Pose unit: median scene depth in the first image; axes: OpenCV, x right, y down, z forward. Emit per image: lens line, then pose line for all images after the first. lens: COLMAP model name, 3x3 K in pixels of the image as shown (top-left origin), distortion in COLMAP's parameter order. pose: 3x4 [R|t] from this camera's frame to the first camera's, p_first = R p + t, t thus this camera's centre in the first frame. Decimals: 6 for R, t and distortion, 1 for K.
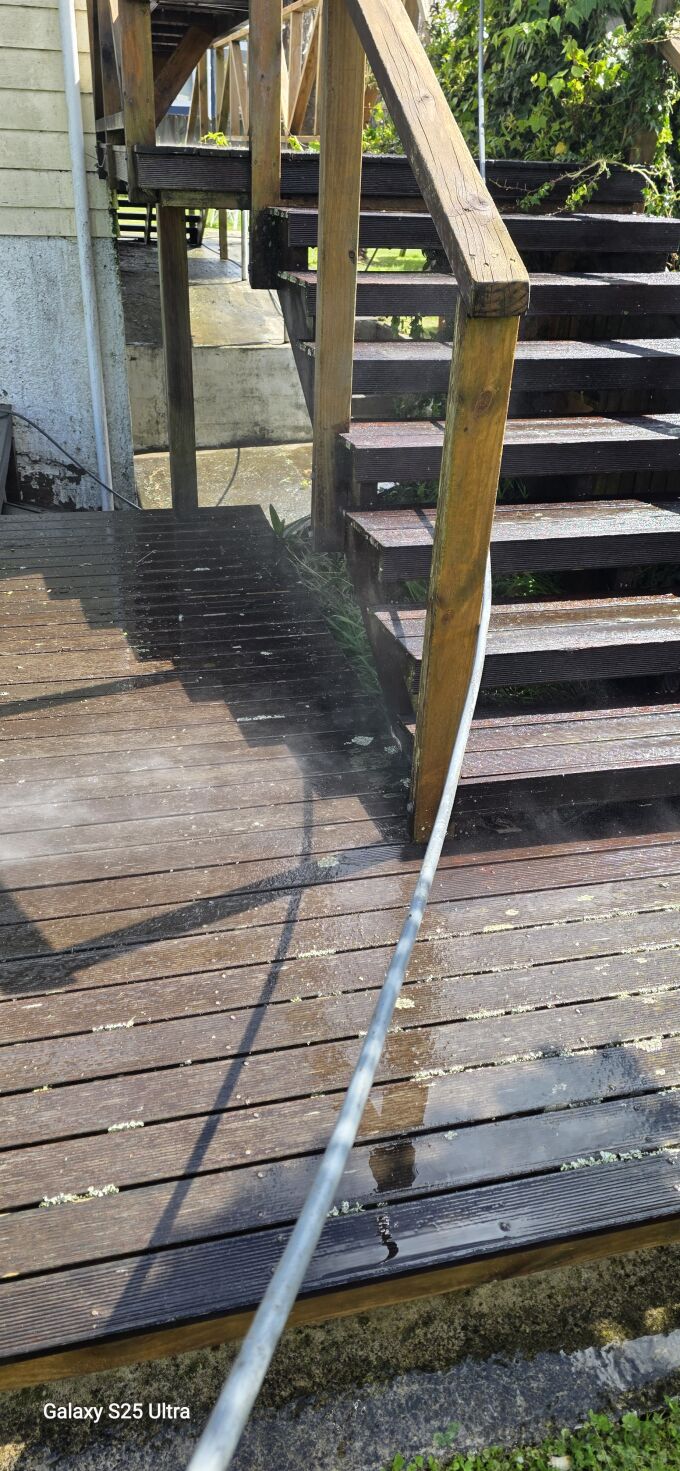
lens RADIAL K [[971.2, 0, 345.8], [0, 971.2, 728.5], [0, 0, 1]] dist [0.006135, -0.003585]
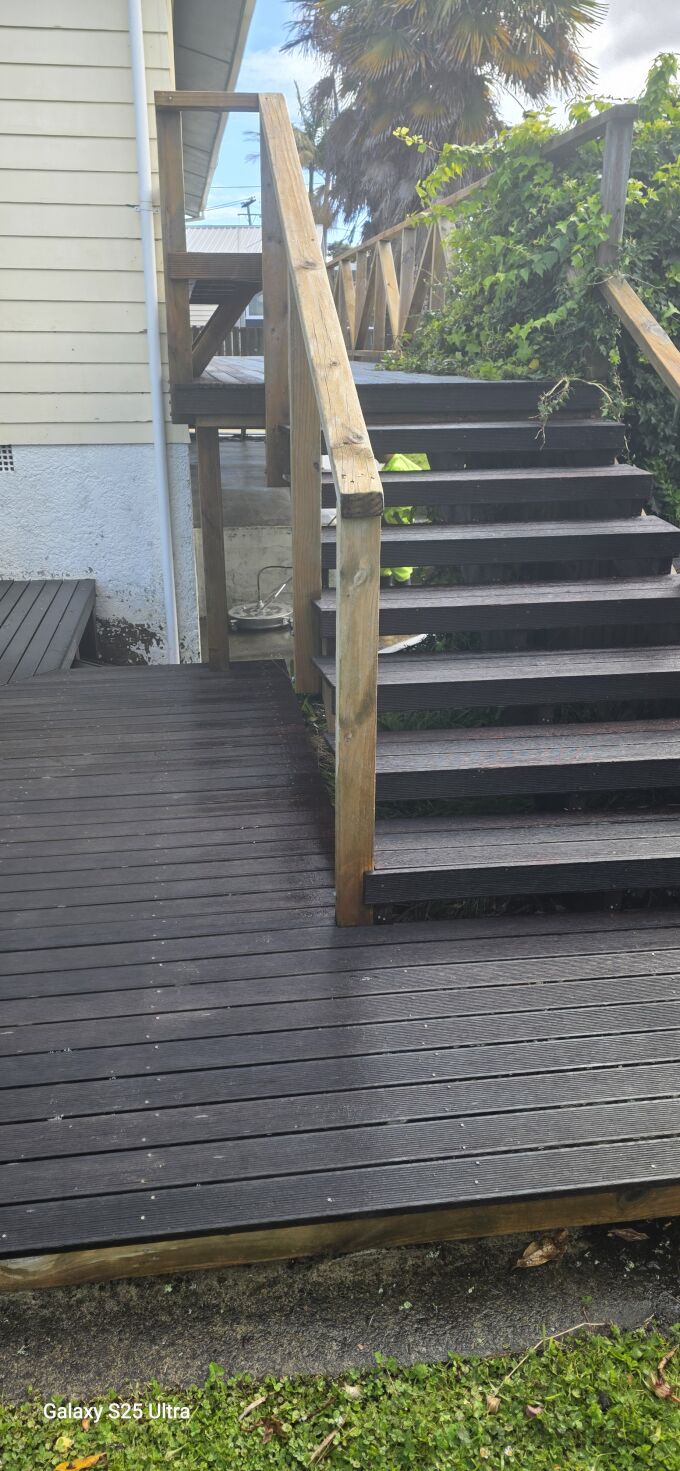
lens RADIAL K [[971.2, 0, 345.8], [0, 971.2, 728.5], [0, 0, 1]] dist [0.006135, -0.003585]
pose [[0.994301, 0.000220, -0.106609, 0.156663], [-0.017478, 0.986803, -0.160978, 0.052191], [0.105167, 0.161924, 0.981183, -0.168485]]
